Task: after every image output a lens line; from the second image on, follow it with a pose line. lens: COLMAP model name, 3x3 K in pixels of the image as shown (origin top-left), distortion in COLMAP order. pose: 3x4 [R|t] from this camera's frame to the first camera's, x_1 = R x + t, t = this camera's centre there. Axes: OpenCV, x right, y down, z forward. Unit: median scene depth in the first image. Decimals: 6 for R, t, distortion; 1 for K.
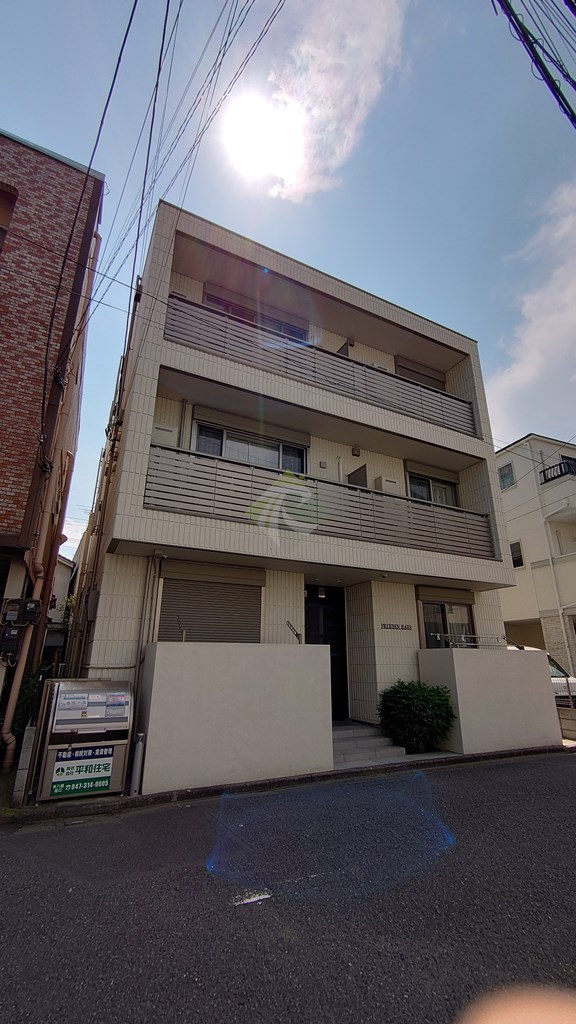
lens RADIAL K [[439.1, 0, 292.1], [0, 439.1, 513.8], [0, 0, 1]] dist [0.001719, -0.001071]
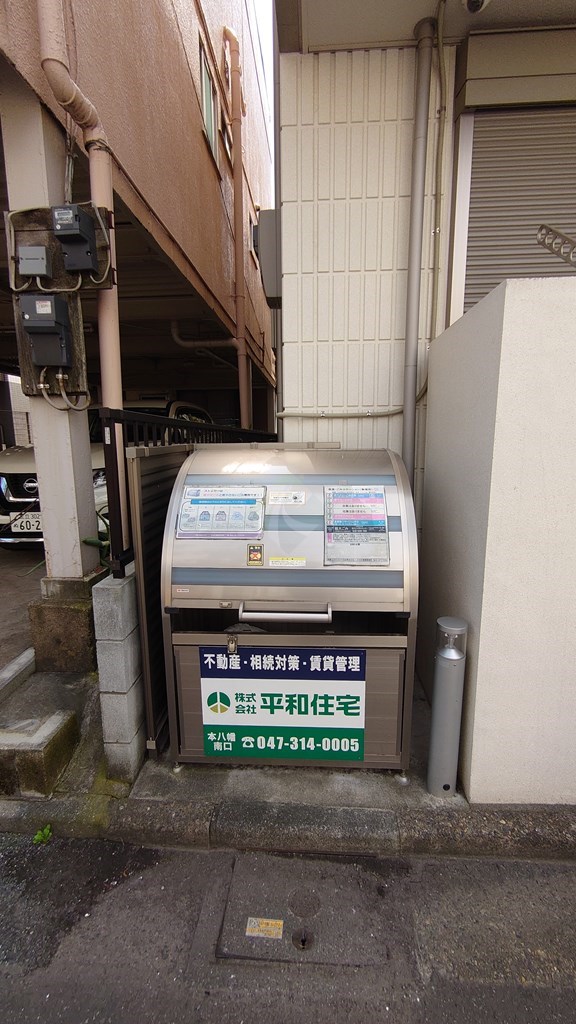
lens RADIAL K [[439.1, 0, 288.6], [0, 439.1, 512.9], [0, 0, 1]] dist [0.001719, -0.001071]
pose [[0.862541, 0.069641, -0.501172, -0.310939], [0.174630, 0.888651, 0.424032, 0.312321], [0.474897, -0.453265, 0.754337, 0.802555]]
